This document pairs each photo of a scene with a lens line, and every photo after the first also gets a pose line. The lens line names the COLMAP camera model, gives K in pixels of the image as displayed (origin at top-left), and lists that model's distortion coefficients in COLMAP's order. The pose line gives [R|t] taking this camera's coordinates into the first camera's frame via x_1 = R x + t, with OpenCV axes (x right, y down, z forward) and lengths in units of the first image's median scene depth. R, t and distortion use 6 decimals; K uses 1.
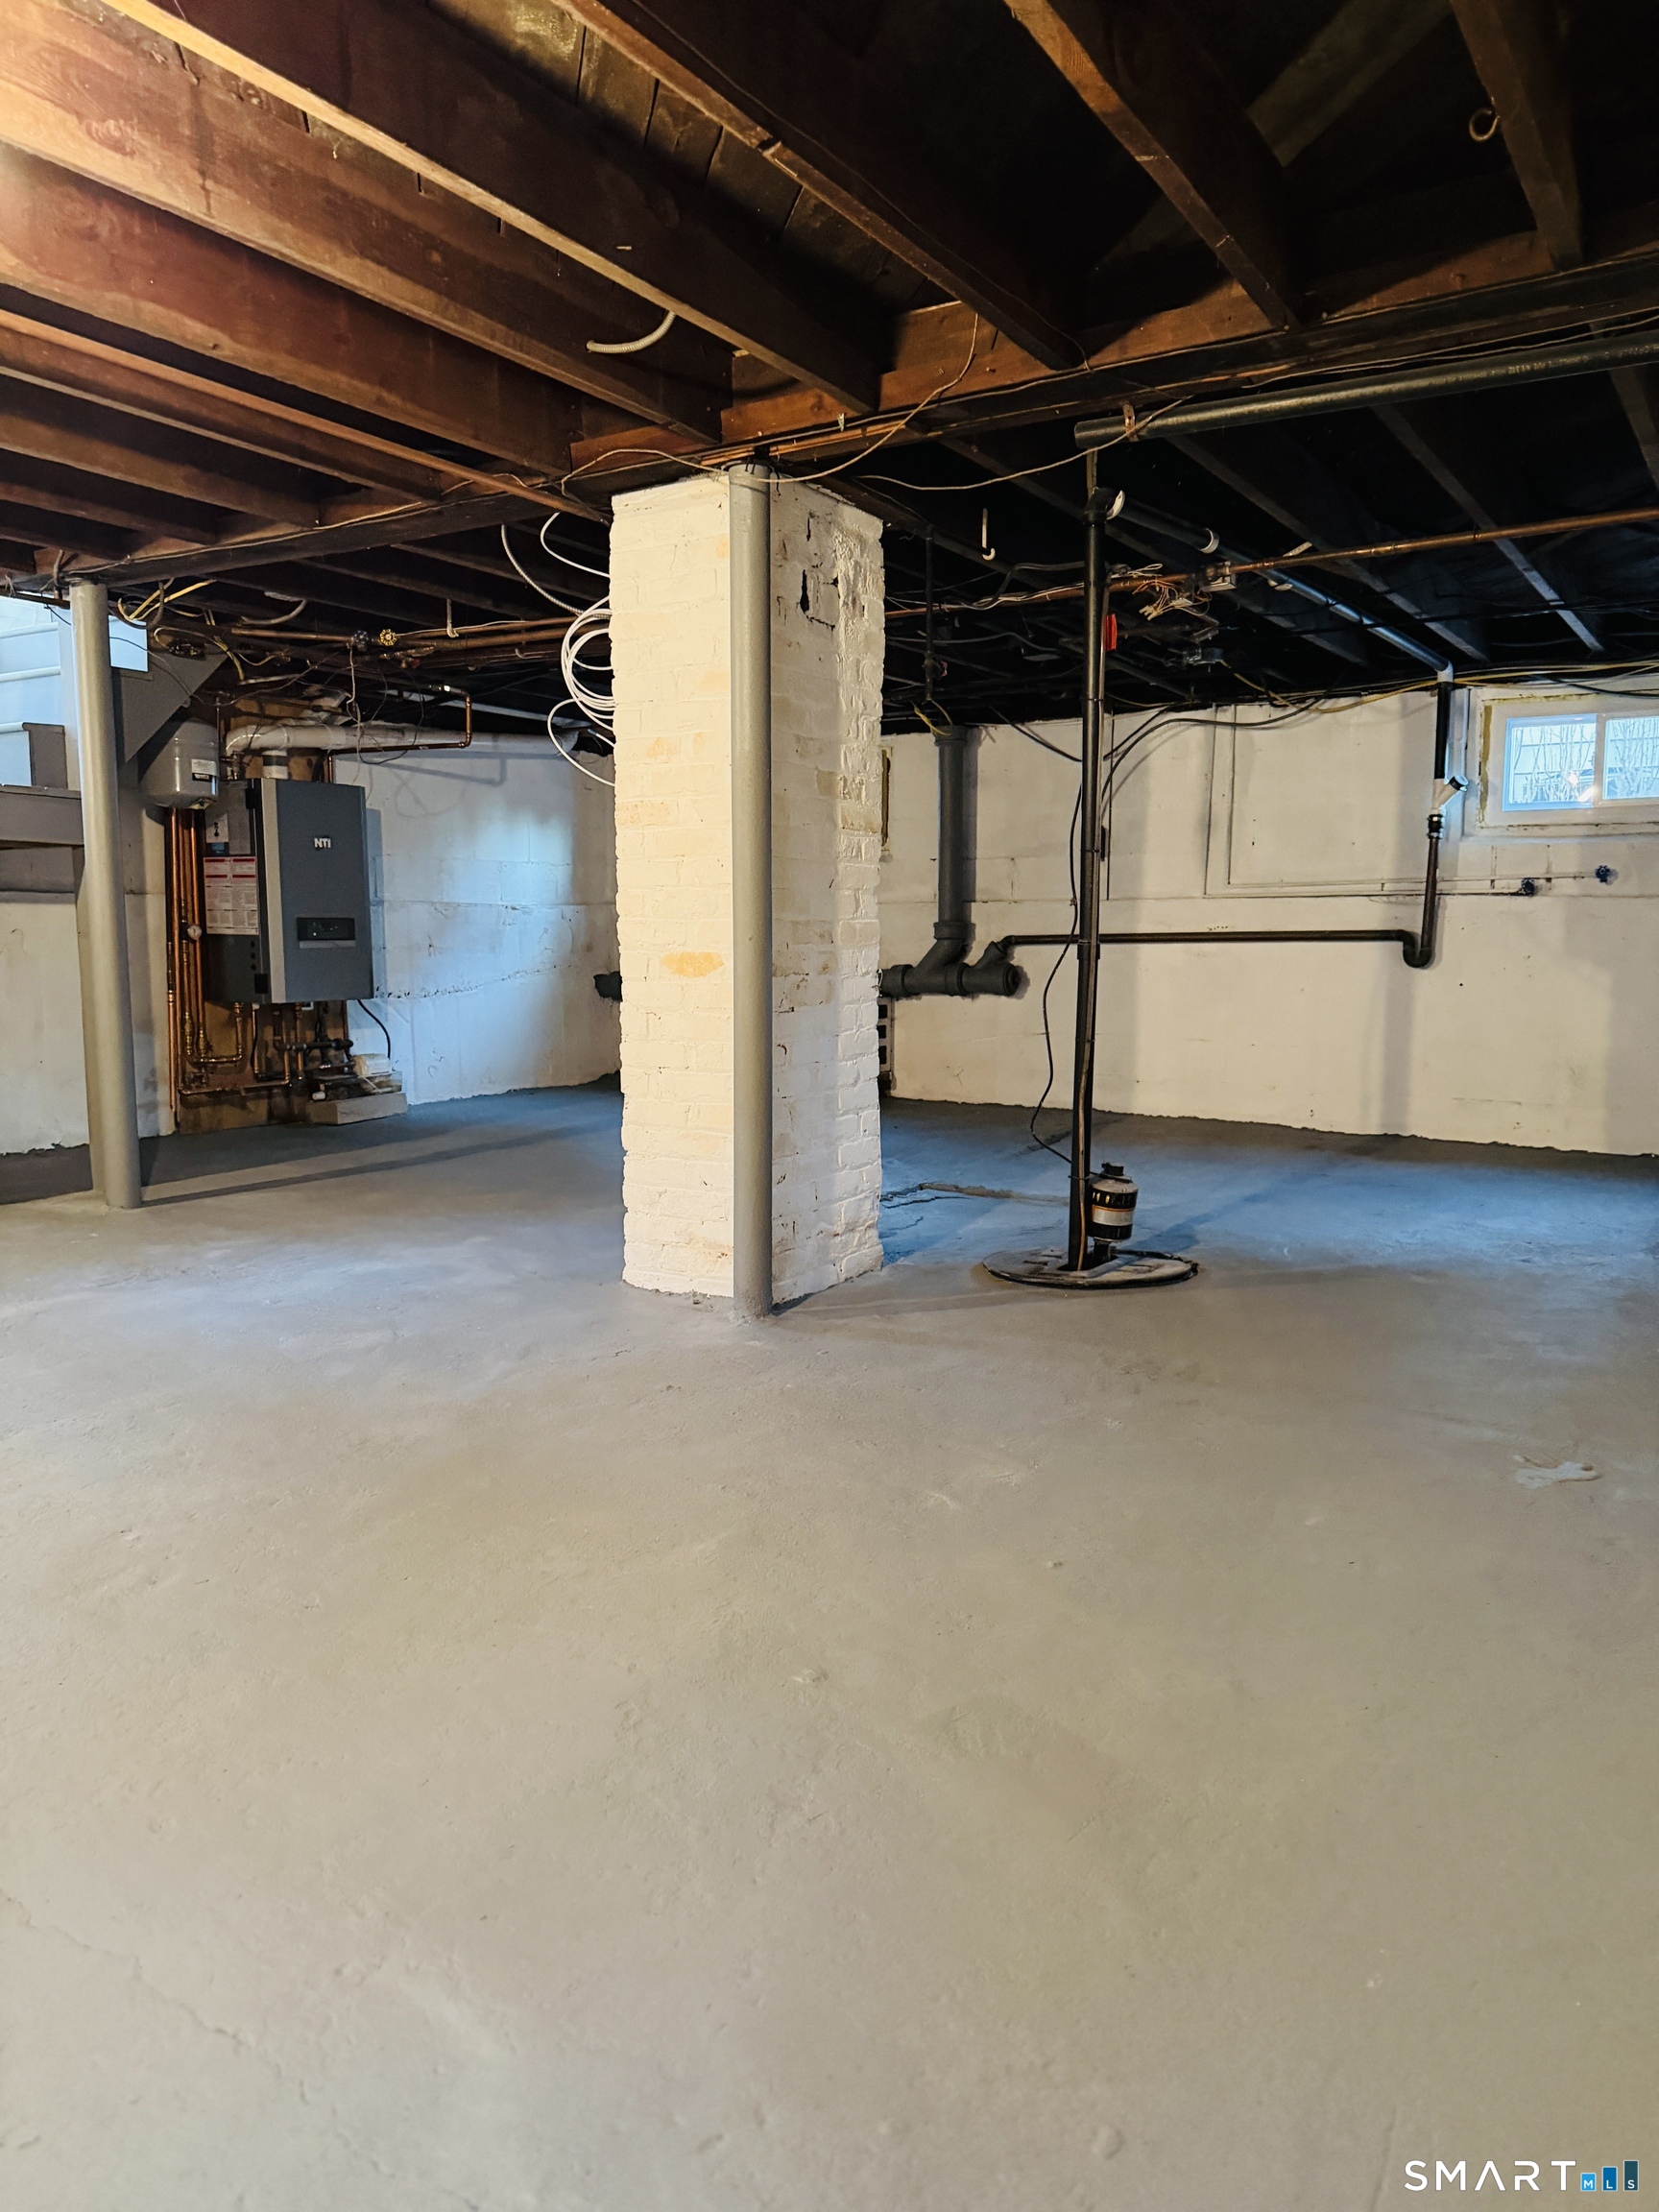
lens RADIAL K [[1557.2, 0, 839.6], [0, 1557.2, 1117.9], [0, 0, 1]] dist [0.065181, -0.082296]
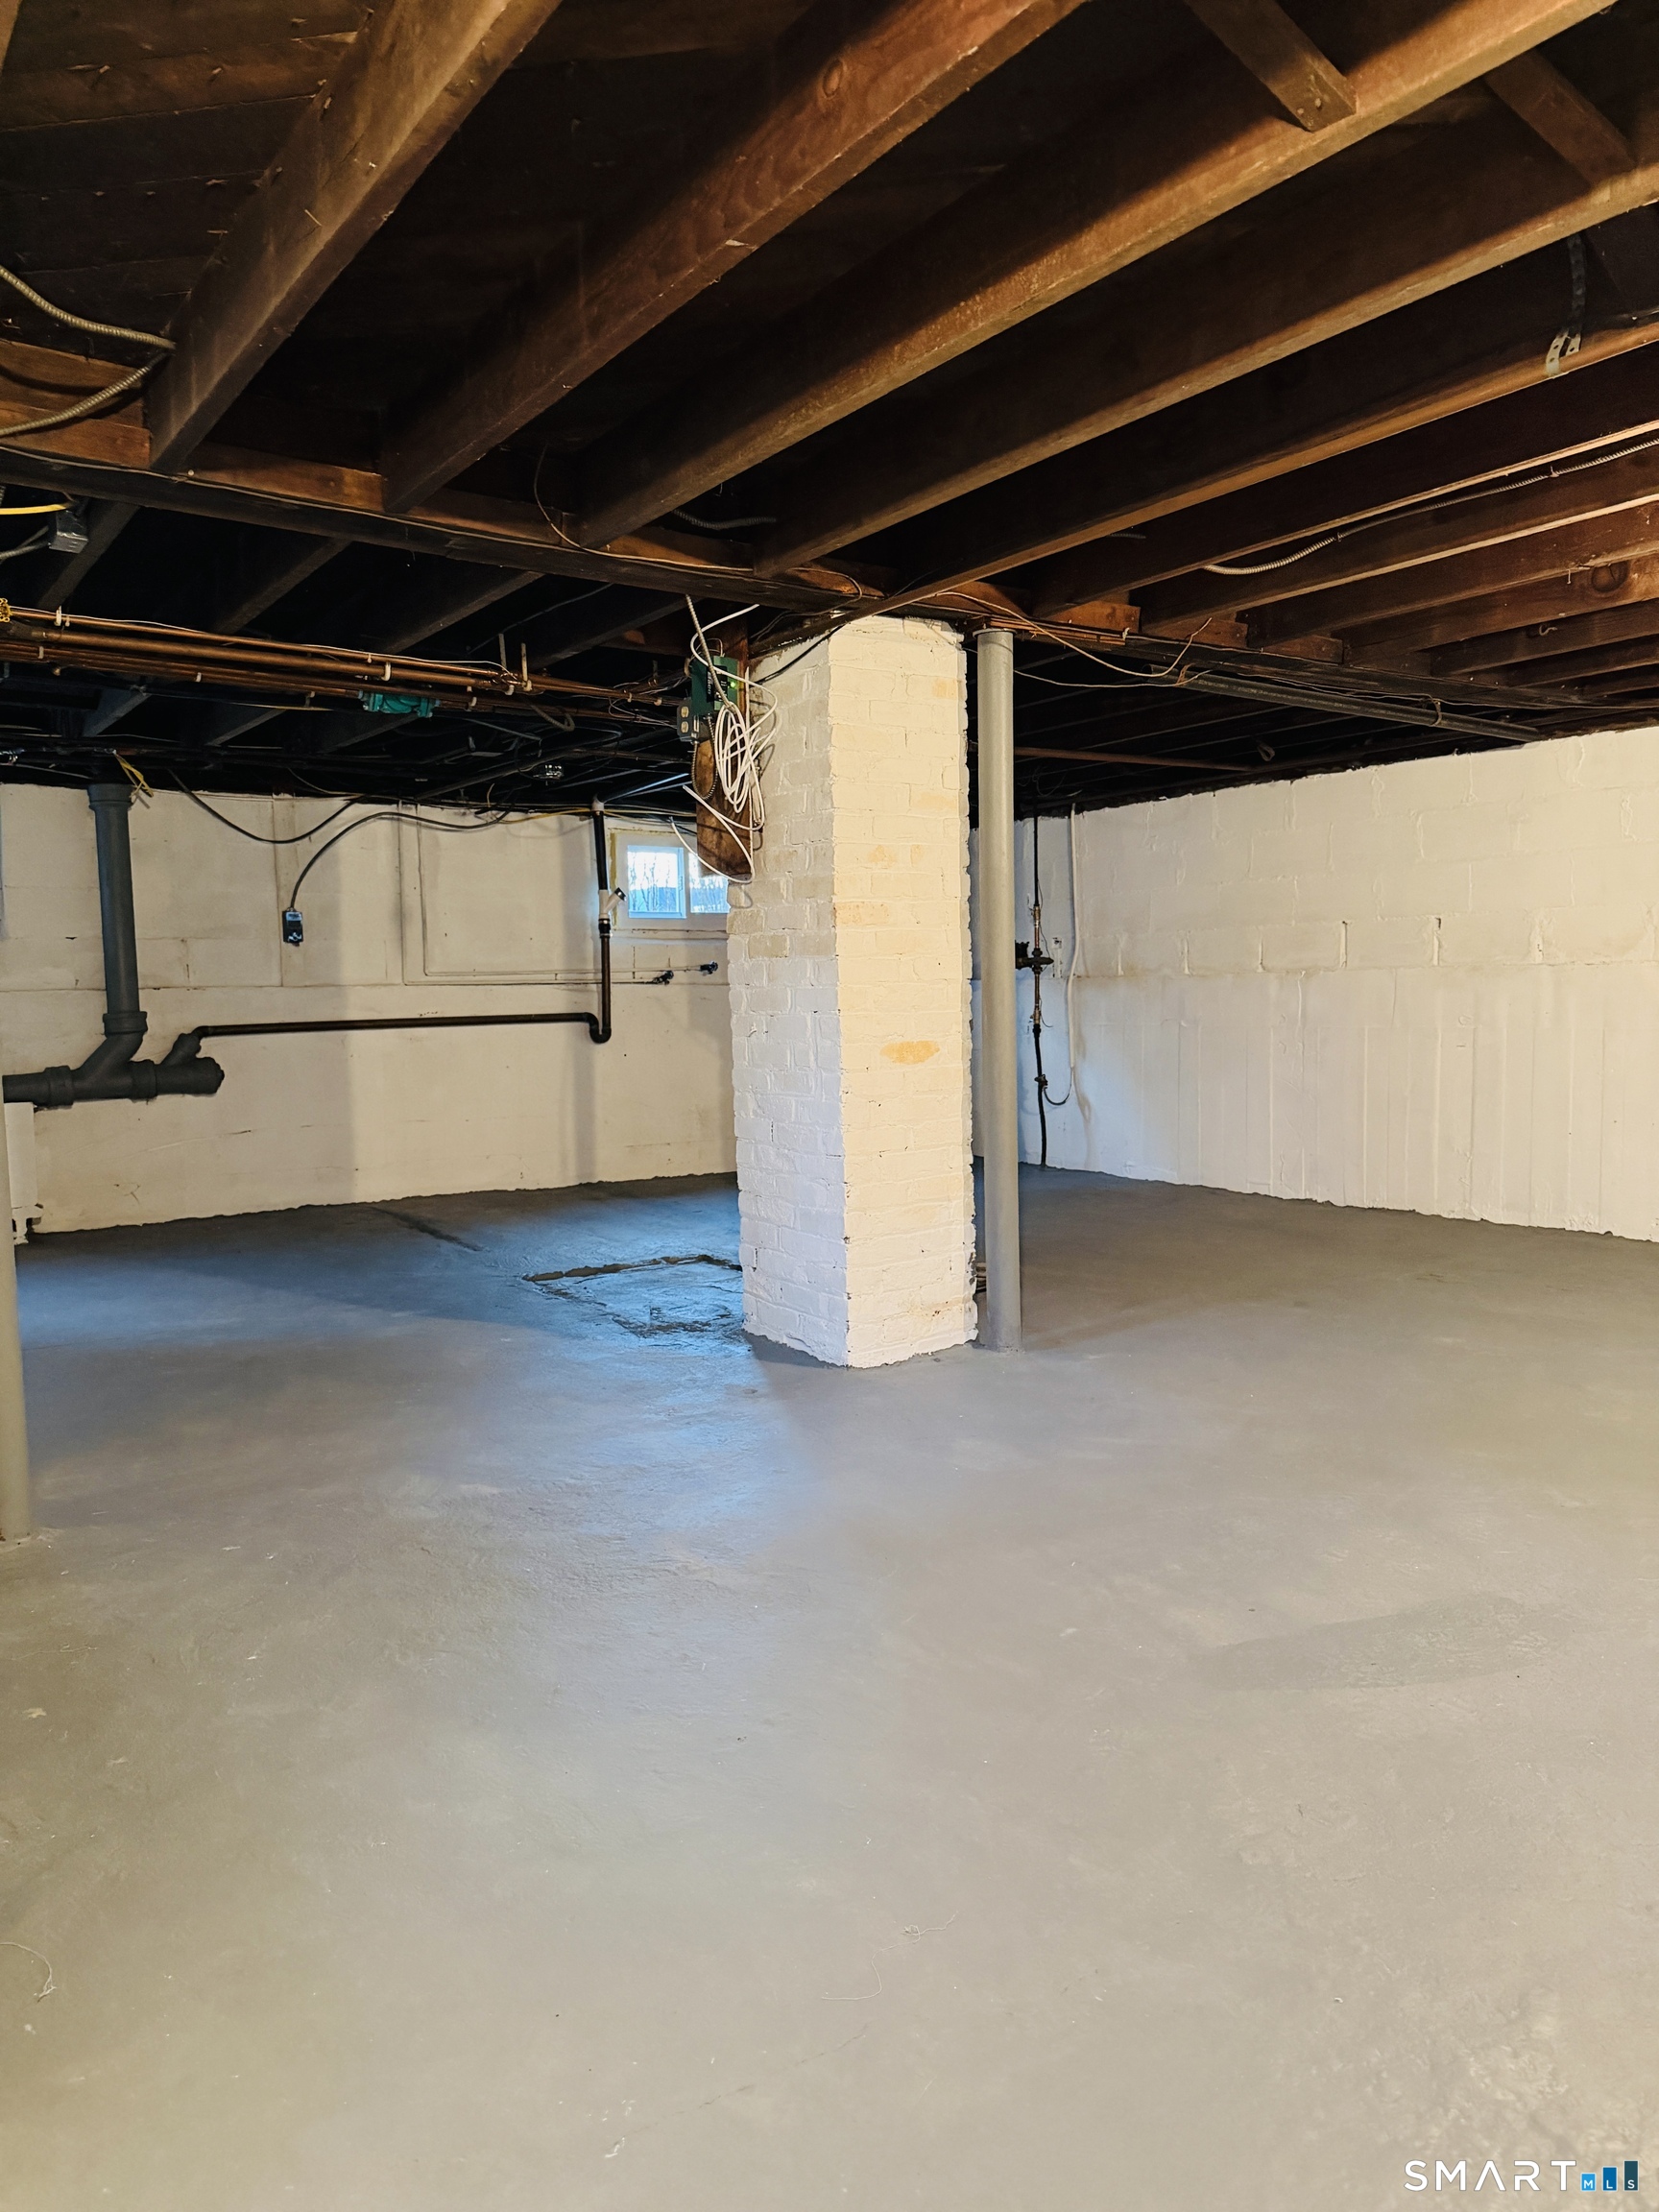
lens RADIAL K [[1557.2, 0, 813.8], [0, 1557.2, 1119.0], [0, 0, 1]] dist [0.065181, -0.082296]
pose [[0.375959, -0.085372, 0.922695, -0.649210], [0.129256, 0.990844, 0.039011, -0.059528], [-0.917577, 0.104597, 0.383551, 0.371543]]
